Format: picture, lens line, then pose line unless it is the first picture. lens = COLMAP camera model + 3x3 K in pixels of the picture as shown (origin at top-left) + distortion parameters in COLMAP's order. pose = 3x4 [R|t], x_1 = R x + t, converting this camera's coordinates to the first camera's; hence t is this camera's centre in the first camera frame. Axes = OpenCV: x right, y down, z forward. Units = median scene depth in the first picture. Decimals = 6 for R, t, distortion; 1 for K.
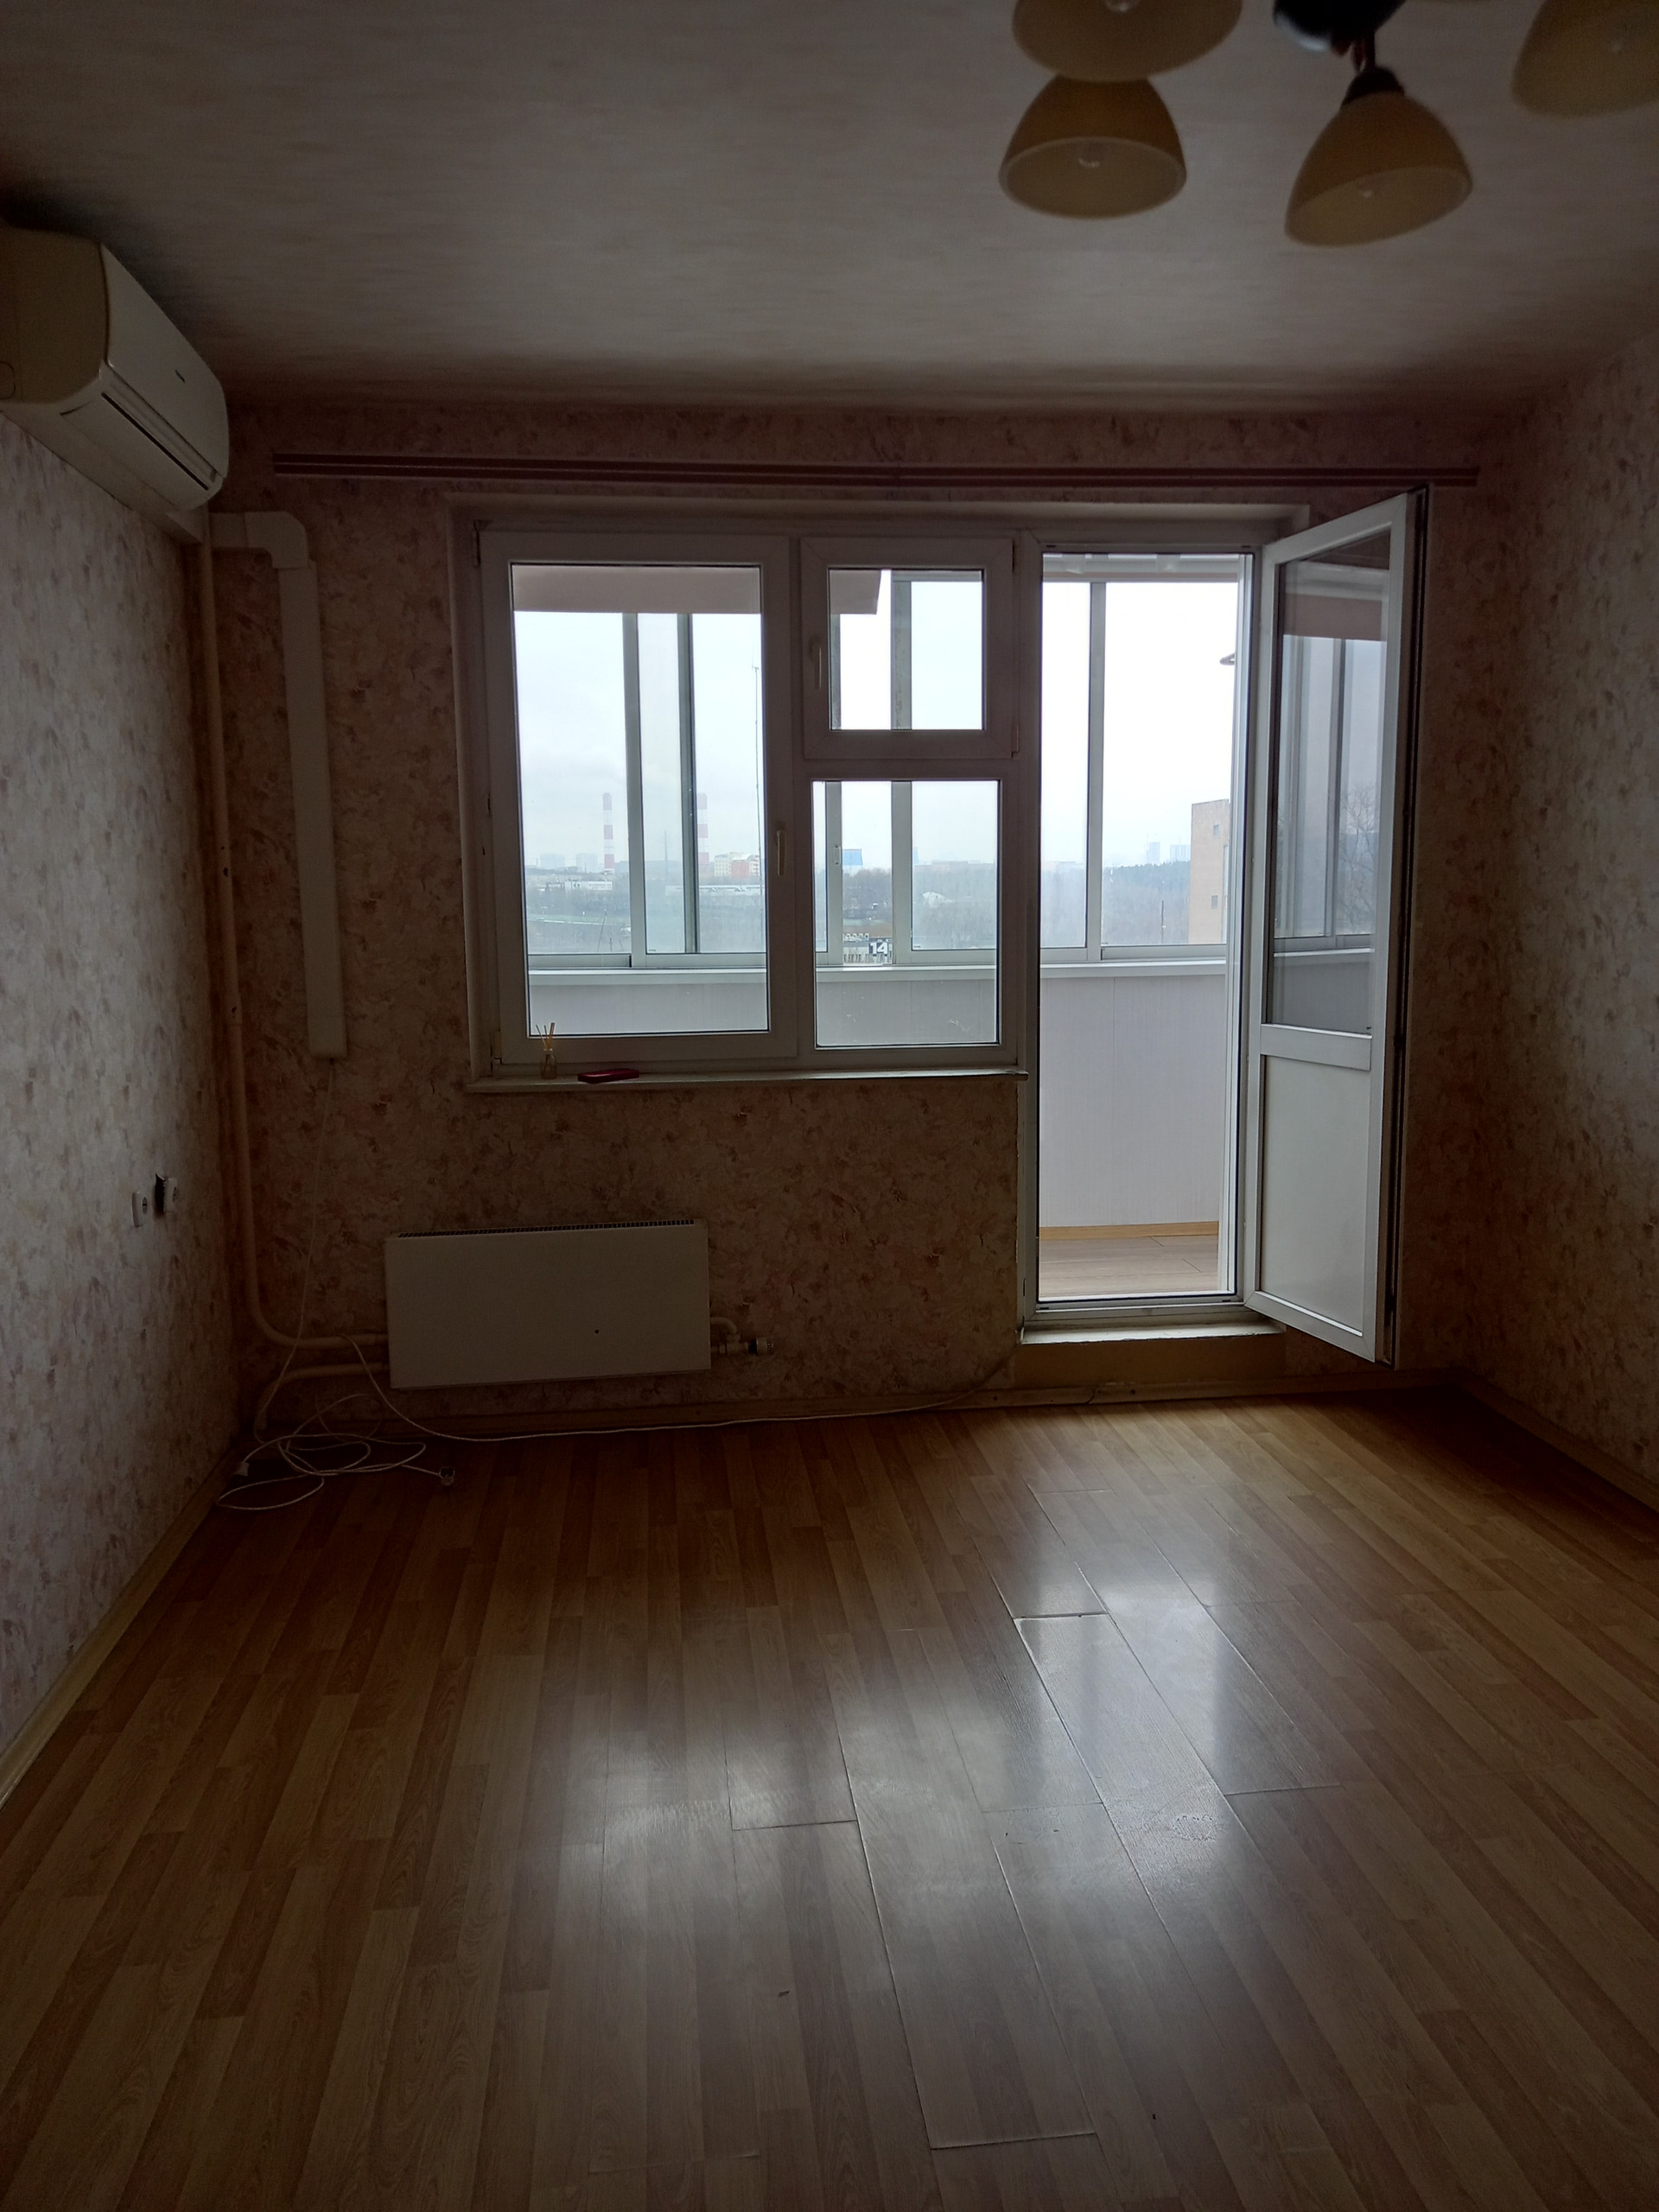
lens RADIAL K [[1590.2, 0, 816.7], [0, 1590.2, 1112.2], [0, 0, 1]] dist [0.027296, -0.026353]
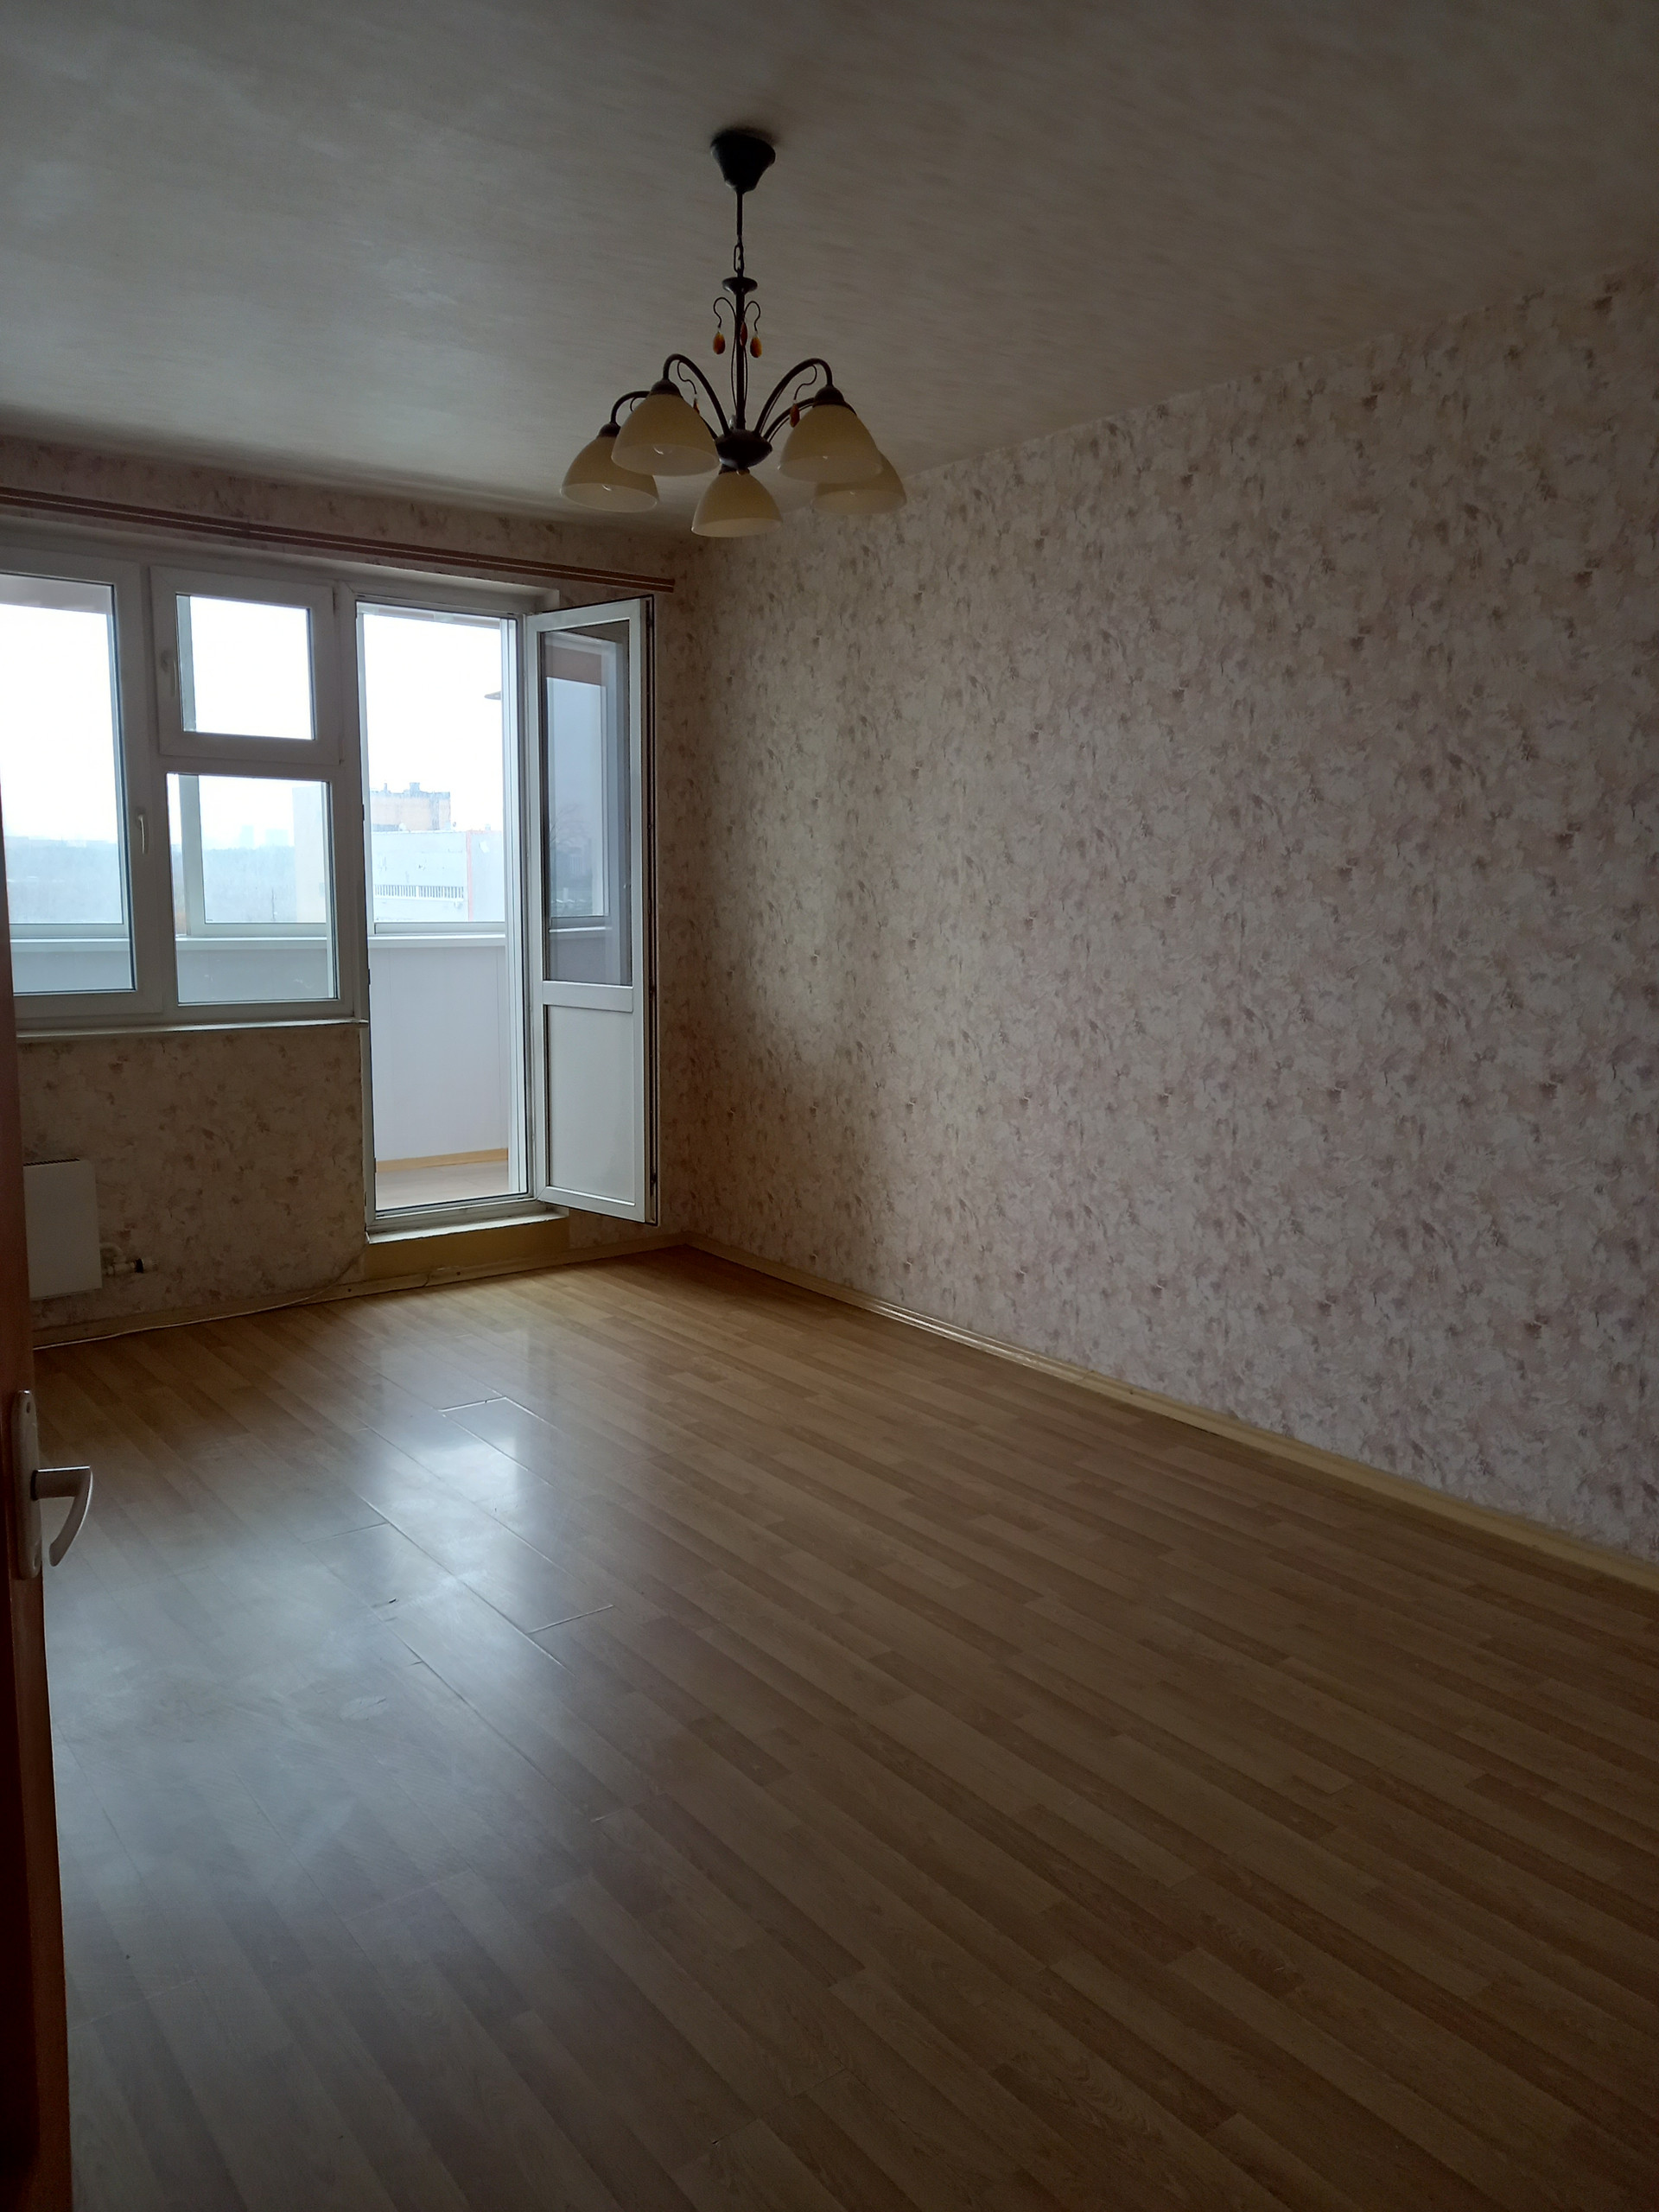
lens RADIAL K [[1590.2, 0, 836.3], [0, 1590.2, 1111.8], [0, 0, 1]] dist [0.027296, -0.026353]
pose [[0.853343, -0.052367, 0.518713, -0.205230], [0.048758, 0.998598, 0.020601, 0.037783], [-0.519065, 0.007712, 0.854700, -0.251118]]
